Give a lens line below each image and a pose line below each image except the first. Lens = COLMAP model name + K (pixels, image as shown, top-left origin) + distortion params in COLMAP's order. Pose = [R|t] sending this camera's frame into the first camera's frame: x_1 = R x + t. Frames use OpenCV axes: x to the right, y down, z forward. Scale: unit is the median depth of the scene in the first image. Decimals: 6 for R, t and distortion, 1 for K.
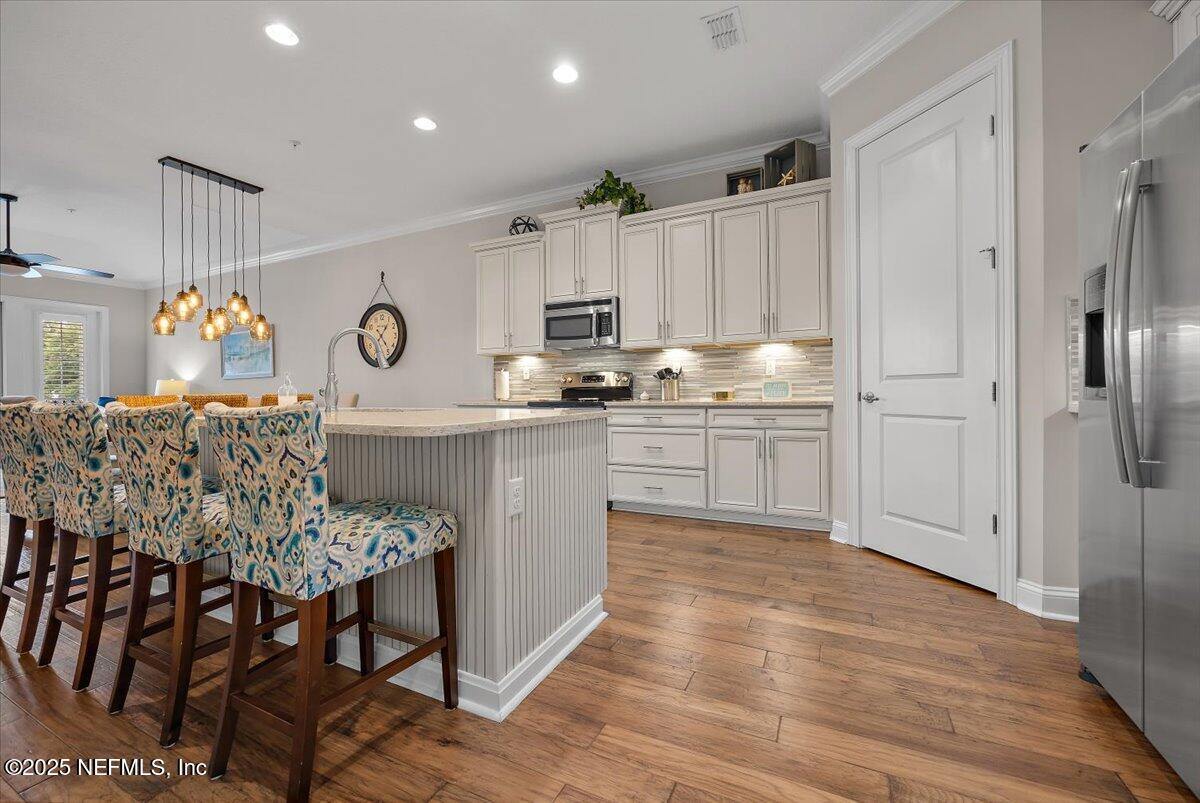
lens RADIAL K [[475.1, 0, 604.3], [0, 475.1, 391.9], [0, 0, 1]] dist [-0.000533, -0.000016]
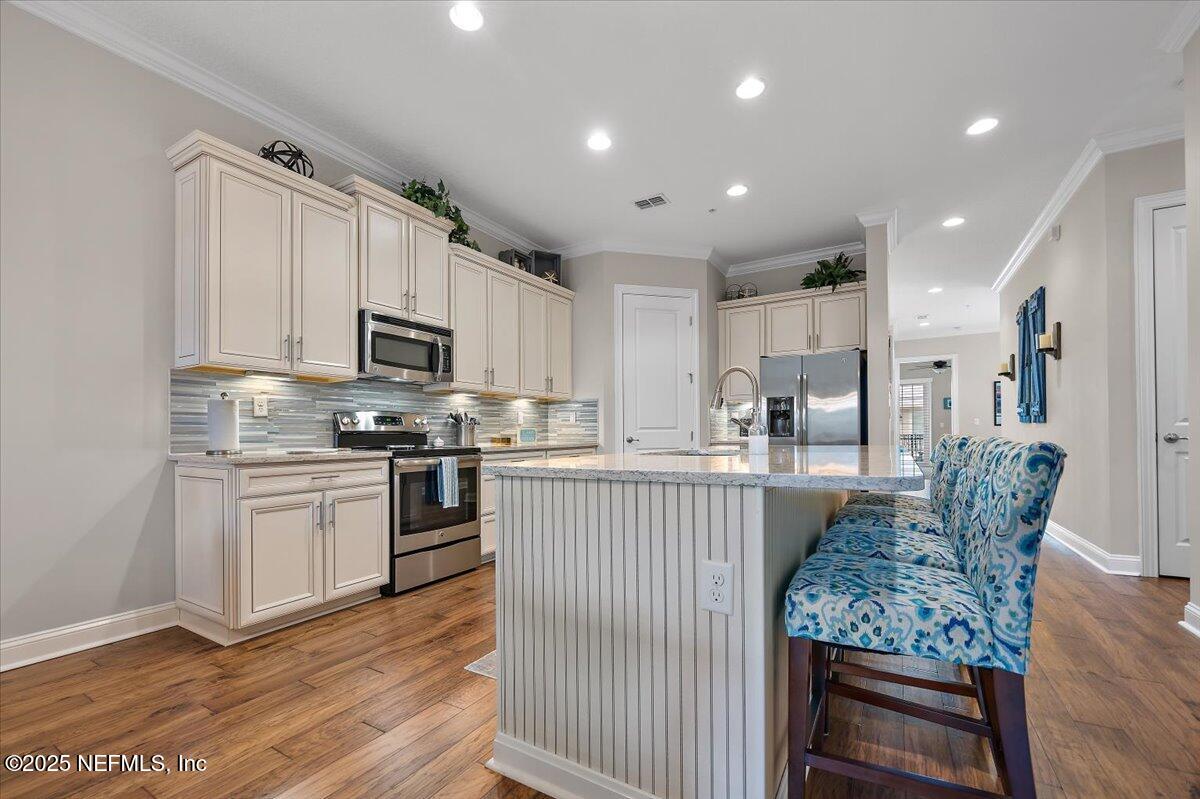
lens RADIAL K [[496.9, 0, 592.5], [0, 496.9, 430.4], [0, 0, 1]] dist [-0.000273, -0.000044]
pose [[0.103534, 0.015592, 0.994504, -0.861659], [0.008864, 0.999823, -0.016598, 0.004807], [-0.994586, 0.010534, 0.103378, 0.647976]]
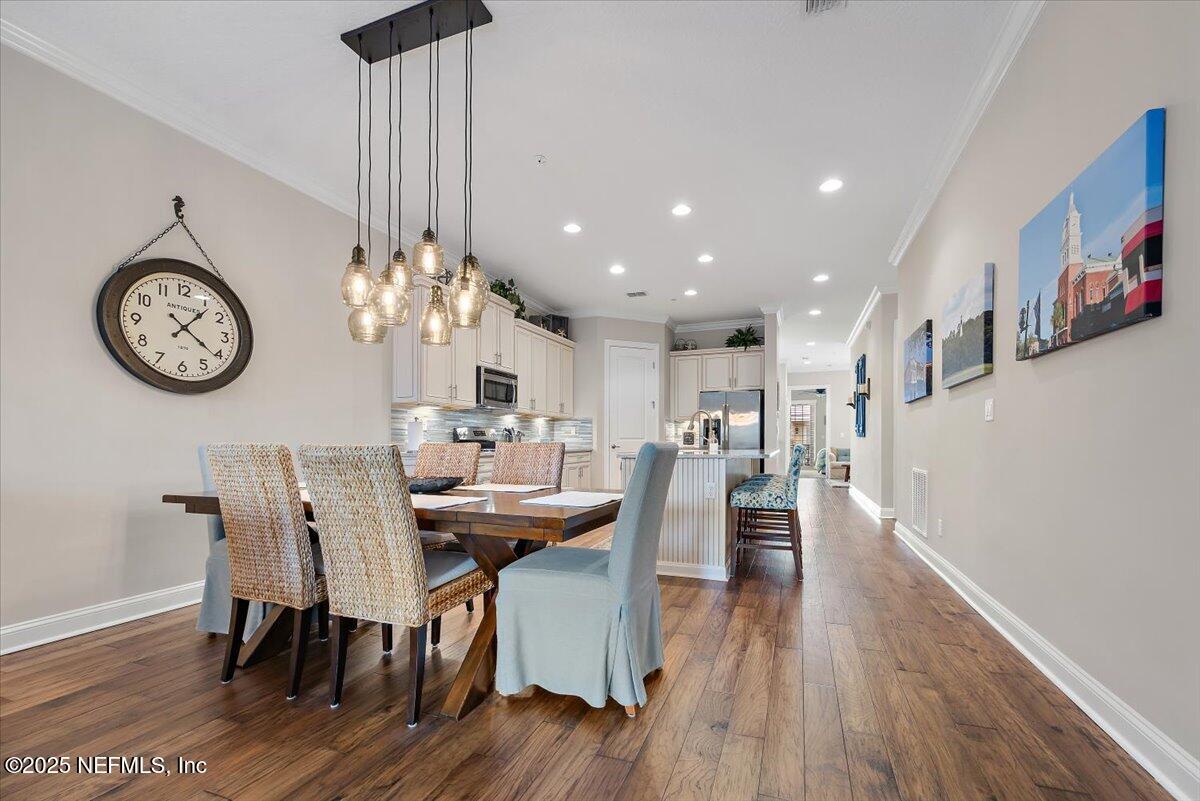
lens RADIAL K [[509.6, 0, 603.4], [0, 509.6, 443.8], [0, 0, 1]] dist [-0.000321, -0.000023]
pose [[-0.079666, 0.006885, 0.996798, -1.462685], [0.005125, 0.999966, -0.006497, 0.010233], [-0.996808, 0.004591, -0.079699, 0.869845]]
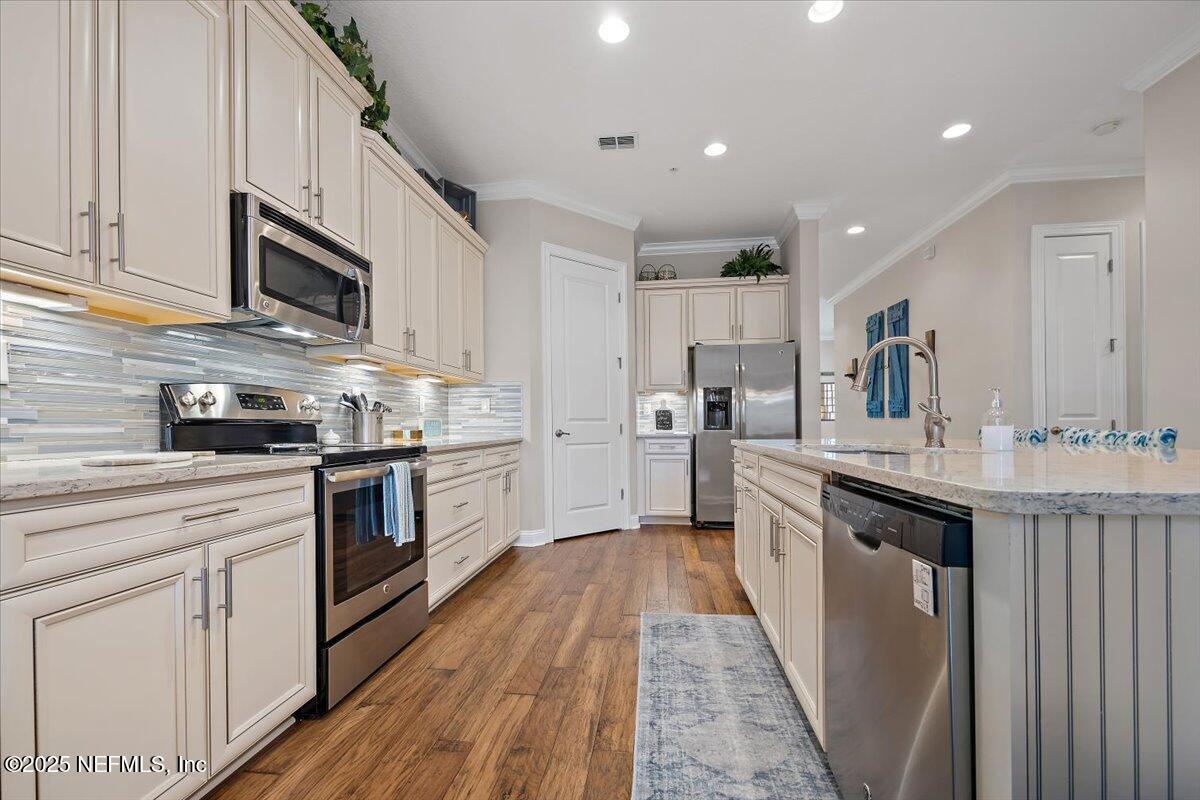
lens RADIAL K [[496.9, 0, 592.5], [0, 496.9, 430.9], [0, 0, 1]] dist [-0.000273, -0.000044]
pose [[-0.305235, 0.000699, 0.952277, -0.615614], [0.009248, 0.999955, 0.002230, 0.001677], [-0.952232, 0.009487, -0.305227, 0.931628]]
